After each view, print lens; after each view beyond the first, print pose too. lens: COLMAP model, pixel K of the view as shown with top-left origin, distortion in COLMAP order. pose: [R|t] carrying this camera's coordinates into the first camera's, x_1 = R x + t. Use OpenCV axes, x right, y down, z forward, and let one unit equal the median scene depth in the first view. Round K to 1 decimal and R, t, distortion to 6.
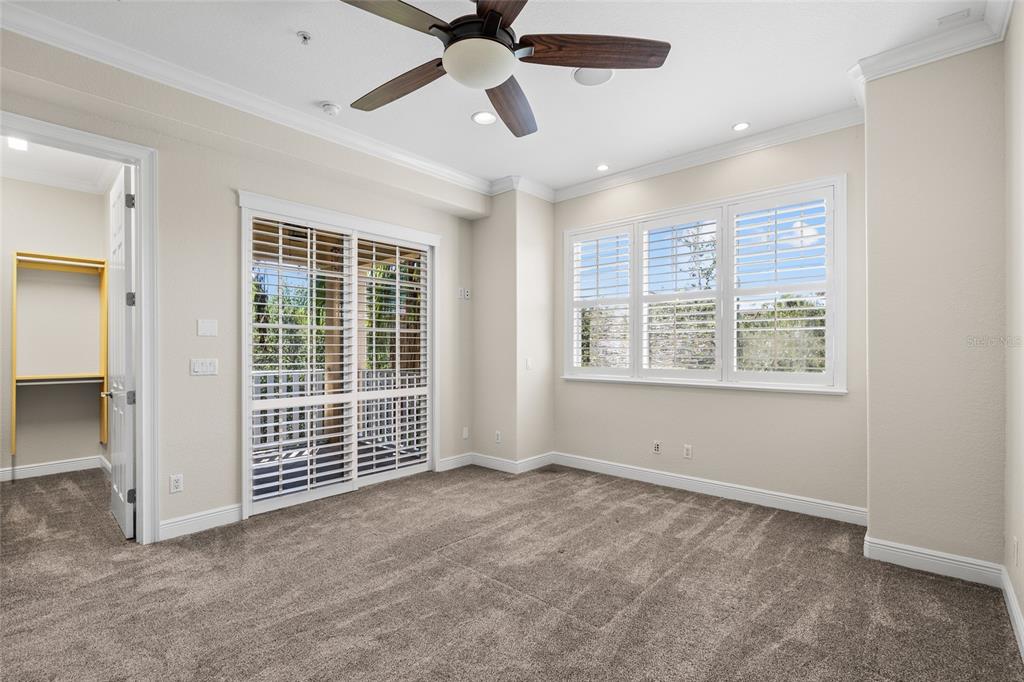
lens RADIAL K [[468.8, 0, 509.4], [0, 468.8, 344.6], [0, 0, 1]] dist [0.003536, 0.000668]
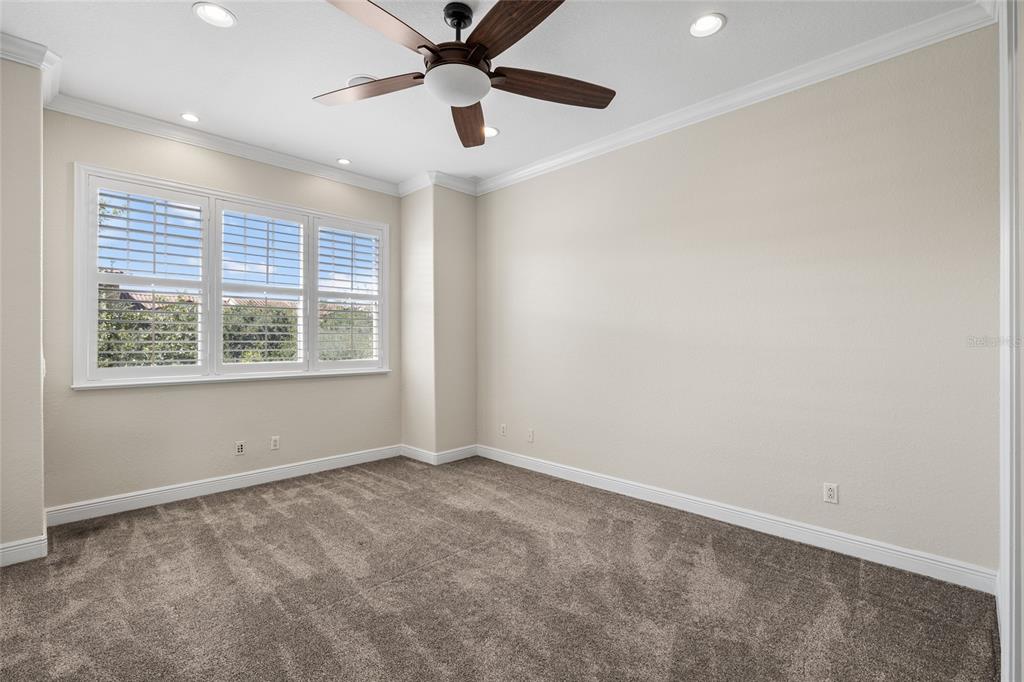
lens RADIAL K [[468.8, 0, 509.2], [0, 468.8, 341.7], [0, 0, 1]] dist [0.003536, 0.000668]
pose [[0.050766, -0.002300, 0.998708, -0.691169], [-0.009286, 0.999953, 0.002775, -0.001117], [-0.998667, -0.009414, 0.050742, 0.492007]]
